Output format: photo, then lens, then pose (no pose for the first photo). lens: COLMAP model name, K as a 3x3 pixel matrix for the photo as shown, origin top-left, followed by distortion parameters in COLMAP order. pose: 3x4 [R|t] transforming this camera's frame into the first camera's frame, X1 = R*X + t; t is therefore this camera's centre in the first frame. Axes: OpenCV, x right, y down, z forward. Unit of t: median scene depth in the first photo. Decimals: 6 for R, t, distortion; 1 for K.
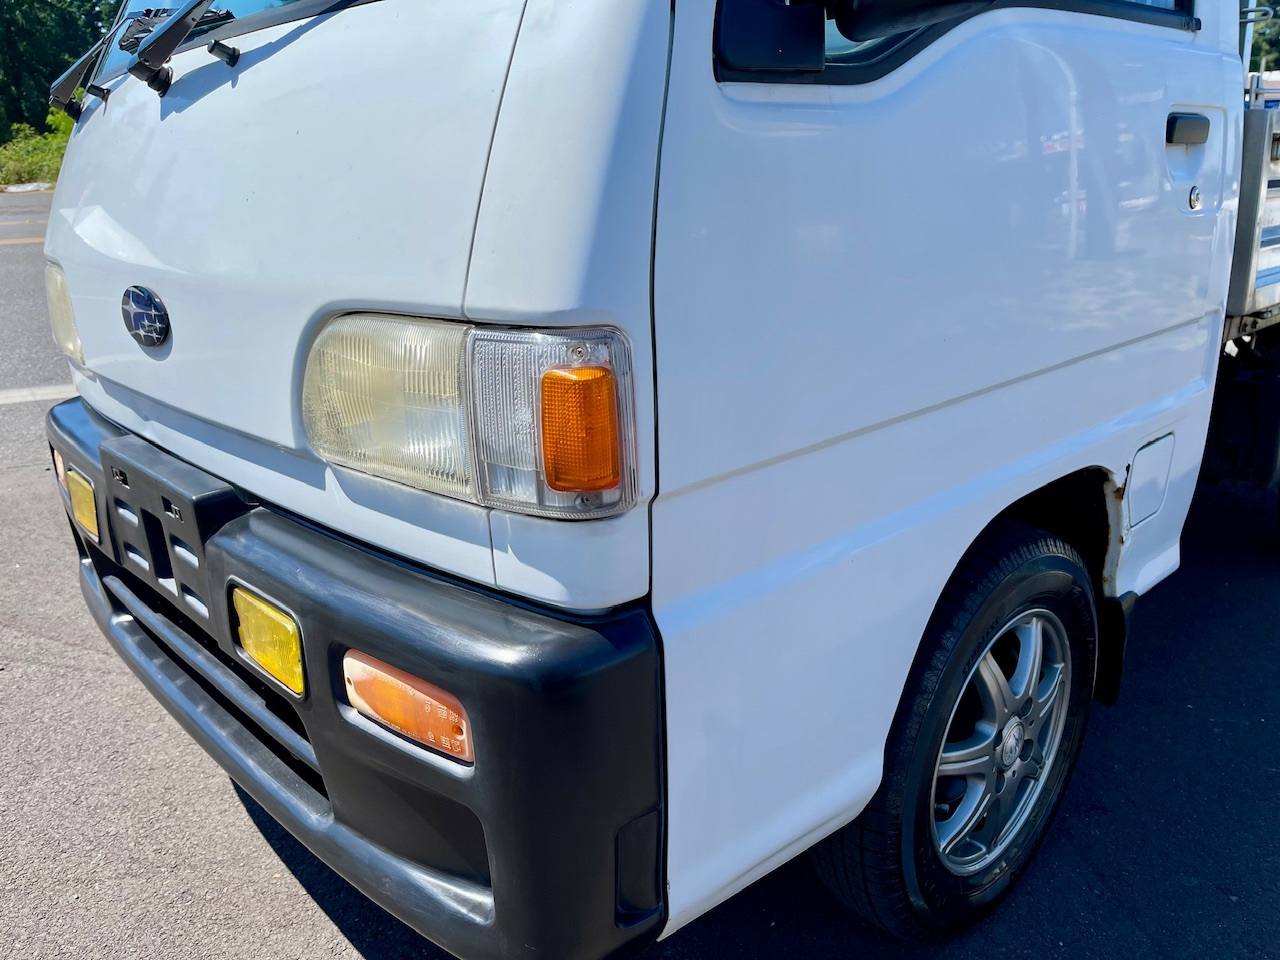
lens RADIAL K [[971.0, 0, 618.7], [0, 971.0, 480.1], [0, 0, 1]] dist [0.057683, -0.051215]
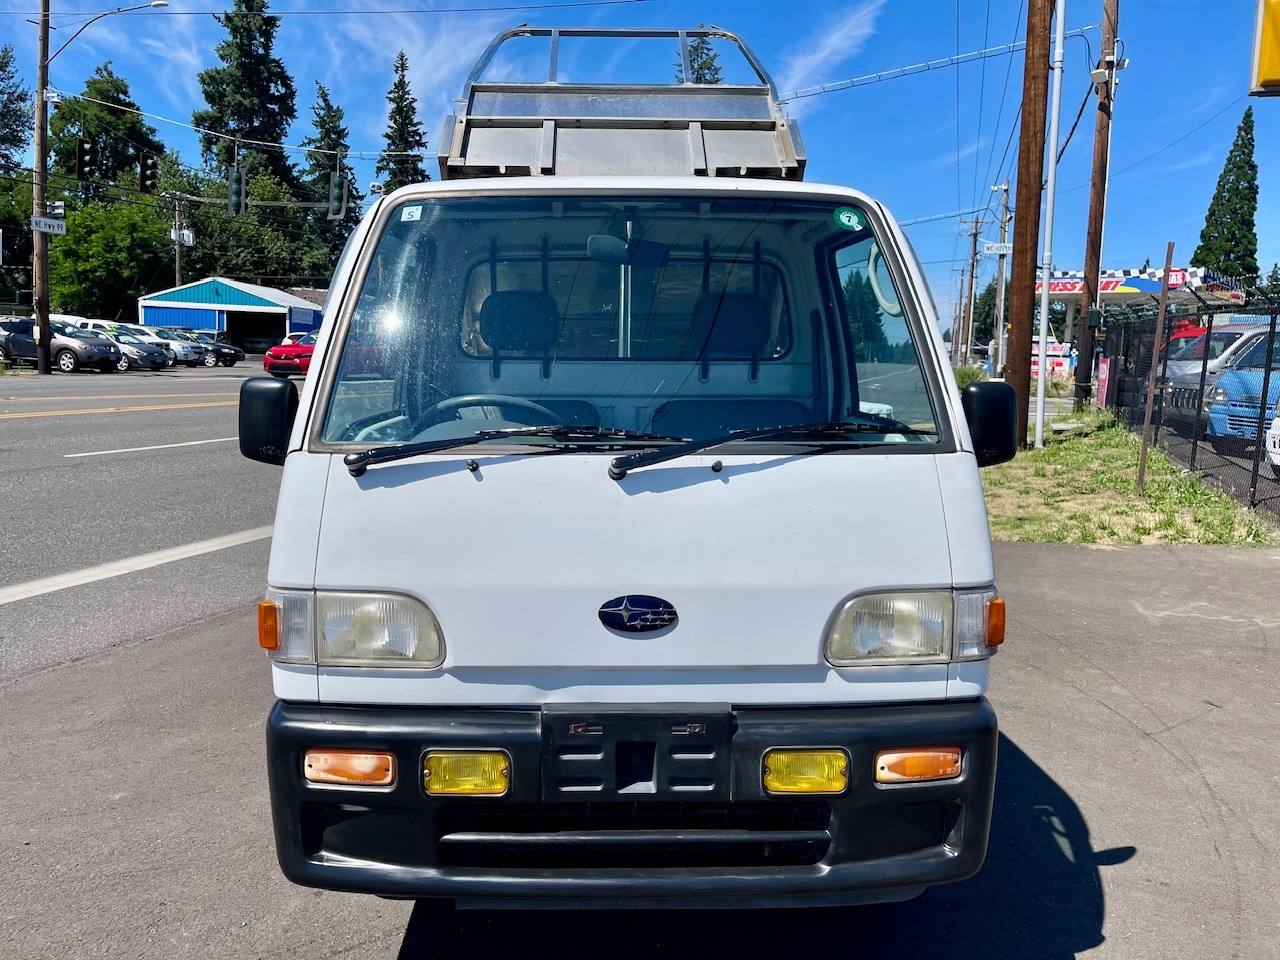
lens RADIAL K [[971.0, 0, 618.7], [0, 971.0, 480.1], [0, 0, 1]] dist [0.057683, -0.051215]
pose [[0.656919, -0.053387, 0.752068, -2.269409], [0.197115, 0.974958, -0.102968, -0.299326], [-0.727738, 0.215886, 0.650992, -0.081250]]
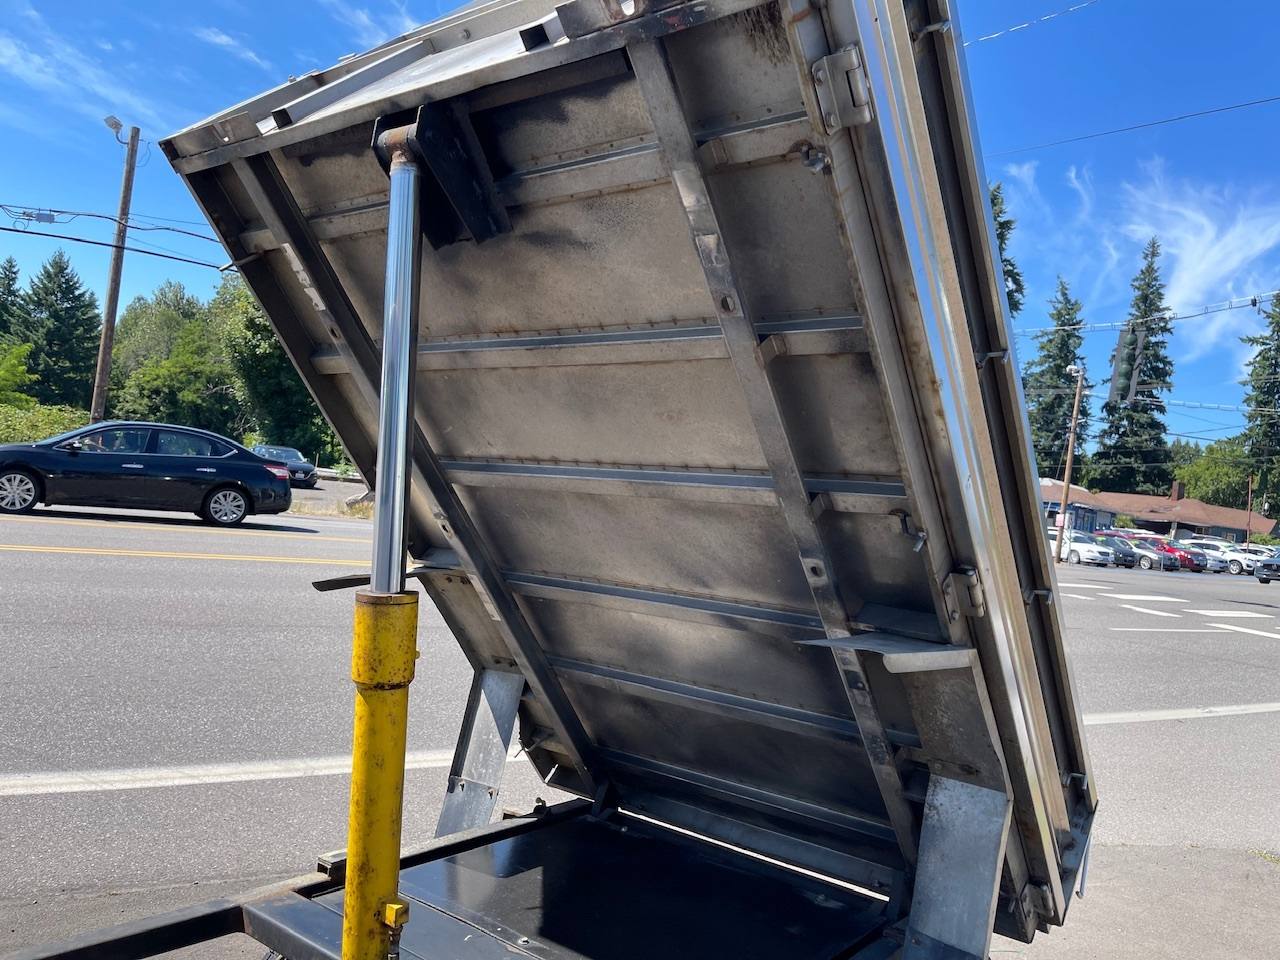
lens RADIAL K [[971.1, 0, 648.8], [0, 971.1, 477.8], [0, 0, 1]] dist [0.081650, -0.116136]
pose [[0.976985, 0.127304, 0.171156, 1.413011], [-0.063792, 0.940038, -0.335052, -0.915482], [-0.203547, 0.316422, 0.926523, 1.011642]]
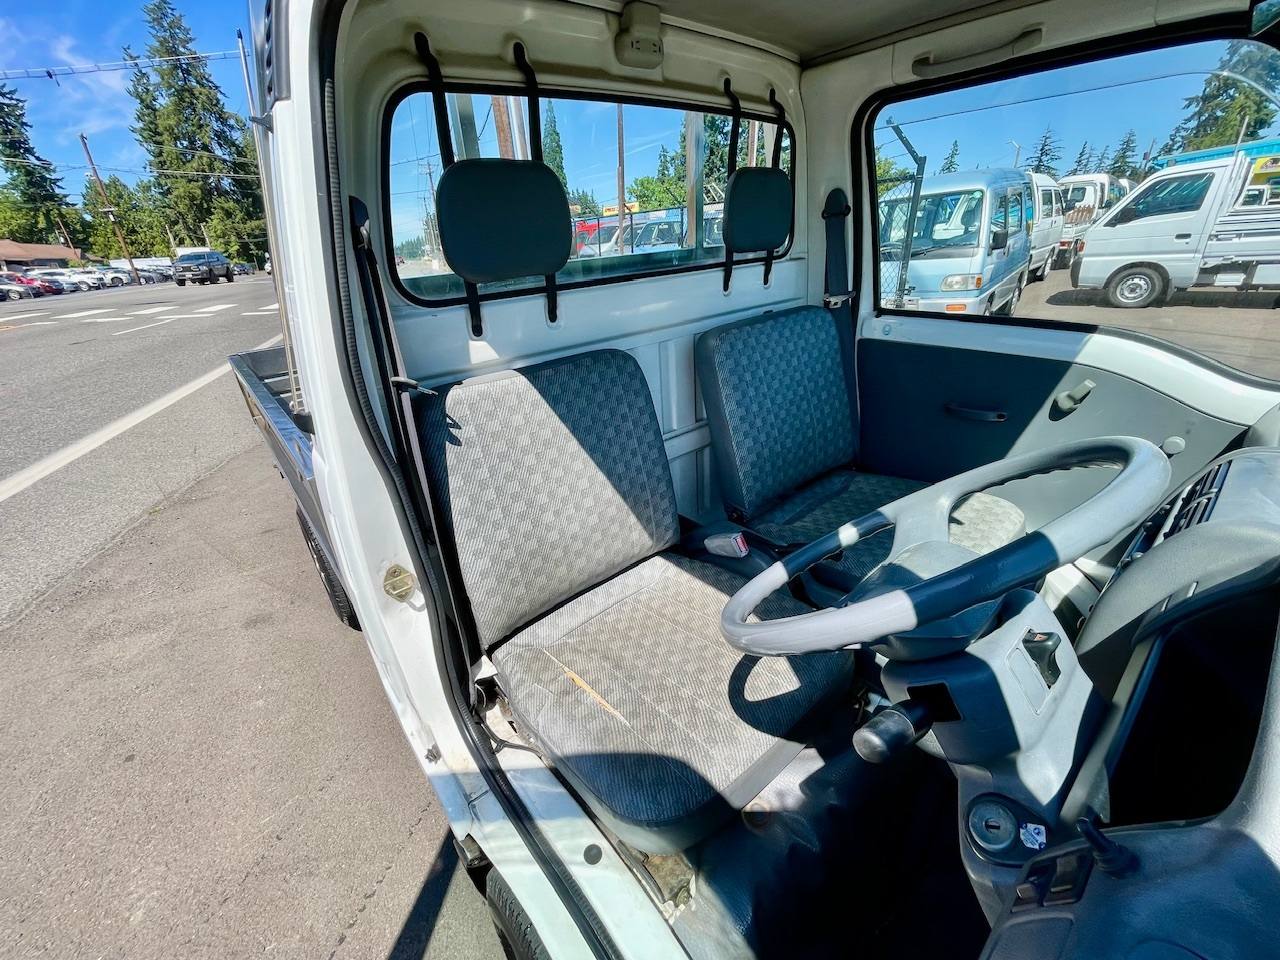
lens RADIAL K [[508.2, 0, 640.0], [0, 508.2, 480.0], [0, 0, 1]] dist [-0.001453, -0.000256]
pose [[0.028633, -0.400019, 0.916060, -0.928996], [0.369325, 0.855822, 0.362171, -1.132939], [-0.928859, 0.327954, 0.172241, 2.124332]]
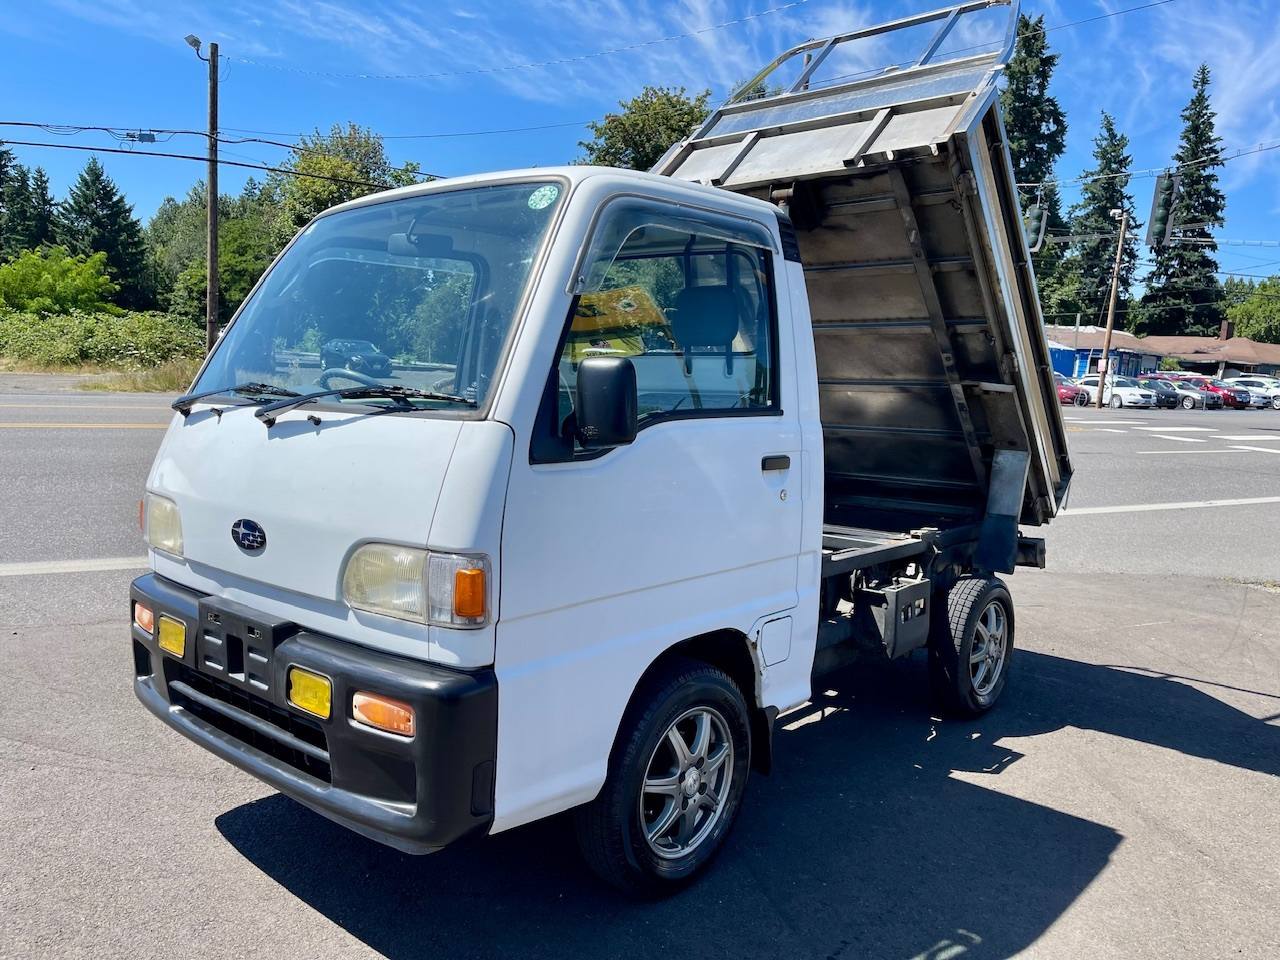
lens RADIAL K [[971.0, 0, 633.1], [0, 971.0, 476.6], [0, 0, 1]] dist [0.064577, -0.086834]
pose [[0.989938, 0.053767, 0.130887, 0.030179], [-0.025245, 0.977266, -0.210511, 0.153273], [-0.139230, 0.205088, 0.968790, -1.396827]]
